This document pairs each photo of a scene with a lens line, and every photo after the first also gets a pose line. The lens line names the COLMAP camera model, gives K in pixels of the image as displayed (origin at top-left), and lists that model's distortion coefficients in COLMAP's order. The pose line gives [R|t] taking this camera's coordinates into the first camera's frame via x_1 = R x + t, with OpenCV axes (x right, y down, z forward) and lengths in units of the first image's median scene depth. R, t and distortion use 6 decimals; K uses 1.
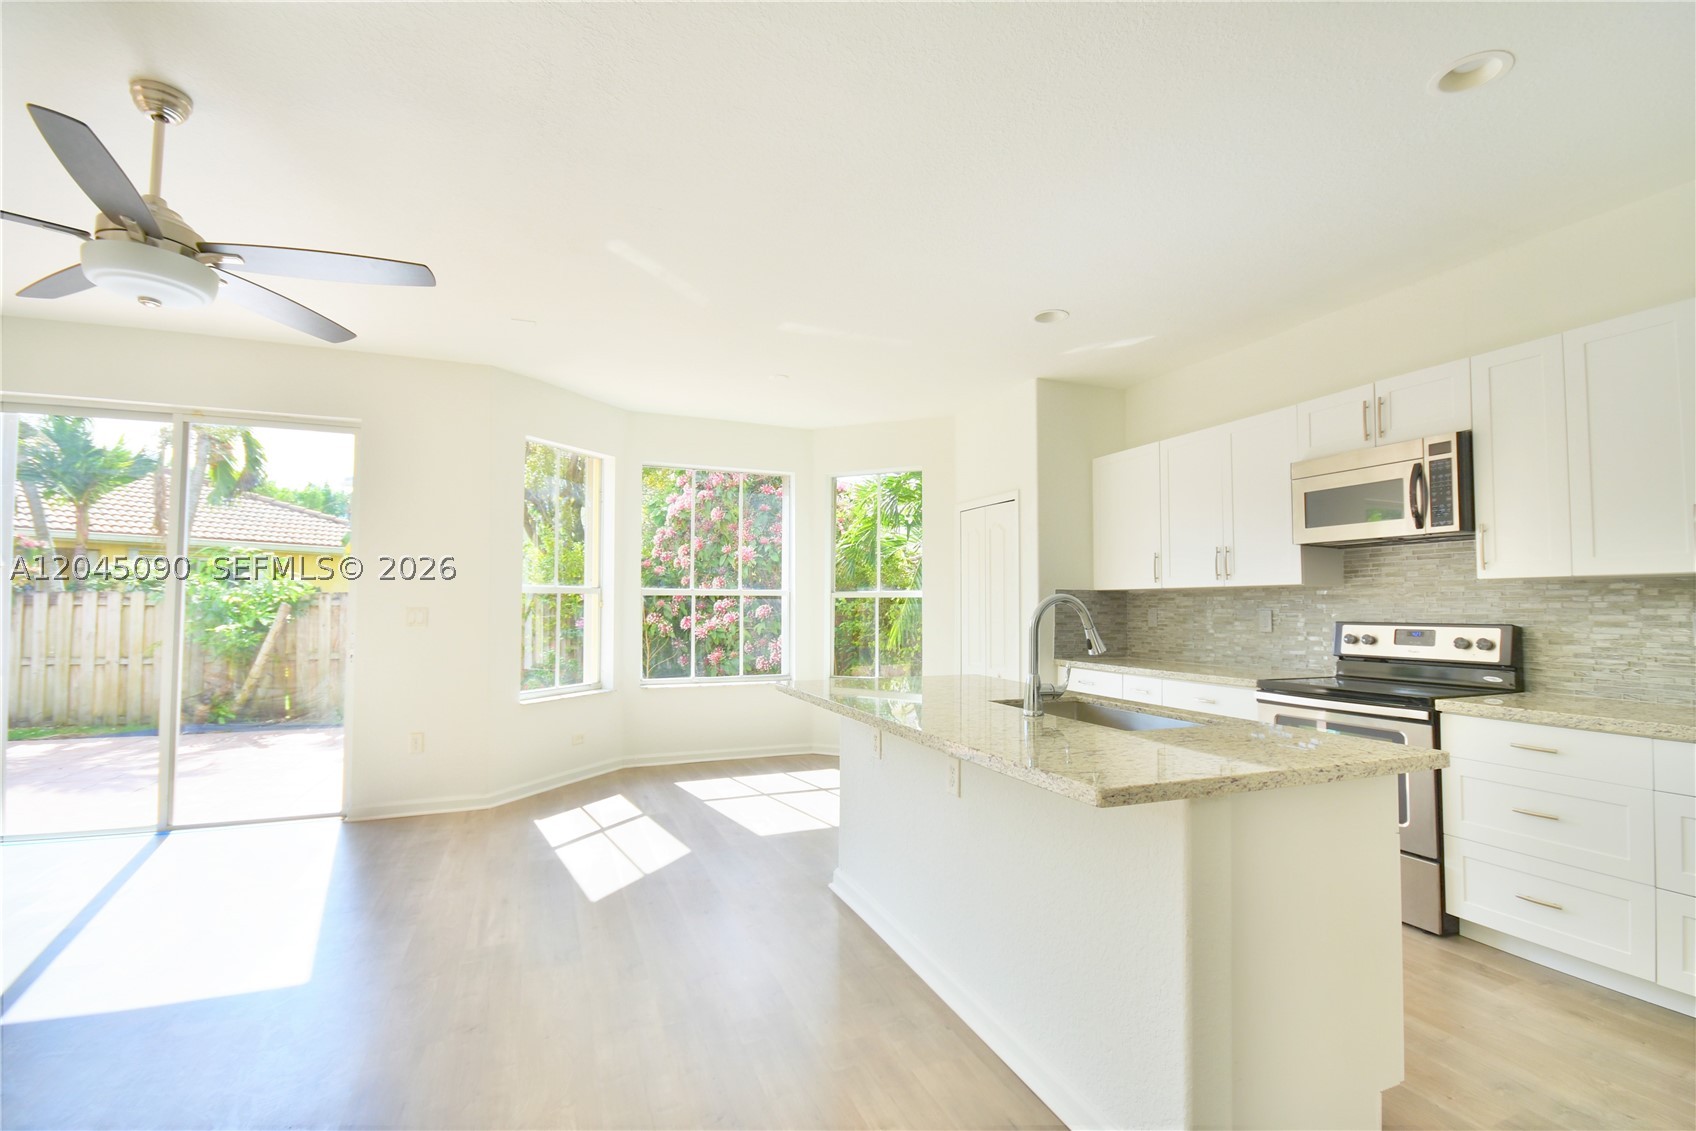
lens RADIAL K [[756.3, 0, 855.0], [0, 756.3, 567.9], [0, 0, 1]] dist [-0.002287, -0.004811]
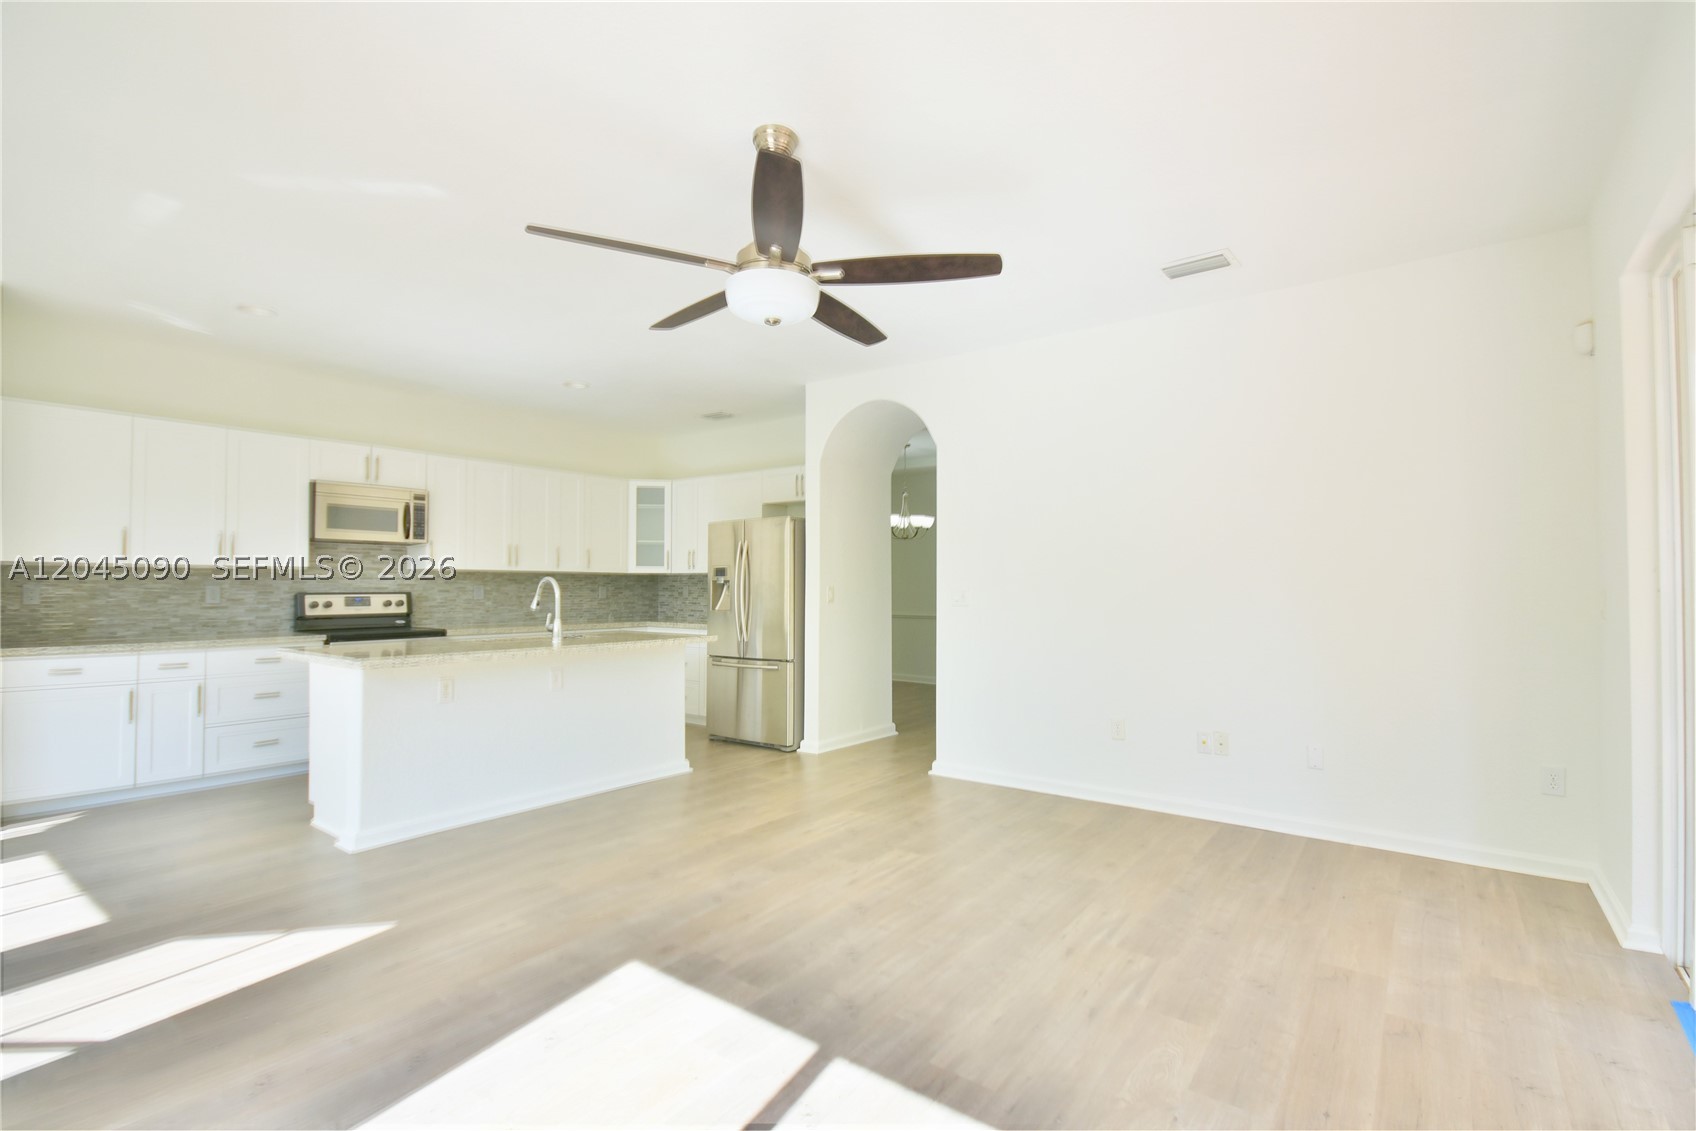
lens RADIAL K [[756.3, 0, 878.6], [0, 756.3, 581.4], [0, 0, 1]] dist [-0.002287, -0.004811]
pose [[-0.529012, -0.002887, 0.848609, -0.964706], [-0.049789, 0.998377, -0.027641, 0.028531], [-0.847152, -0.056873, -0.528297, 0.698505]]
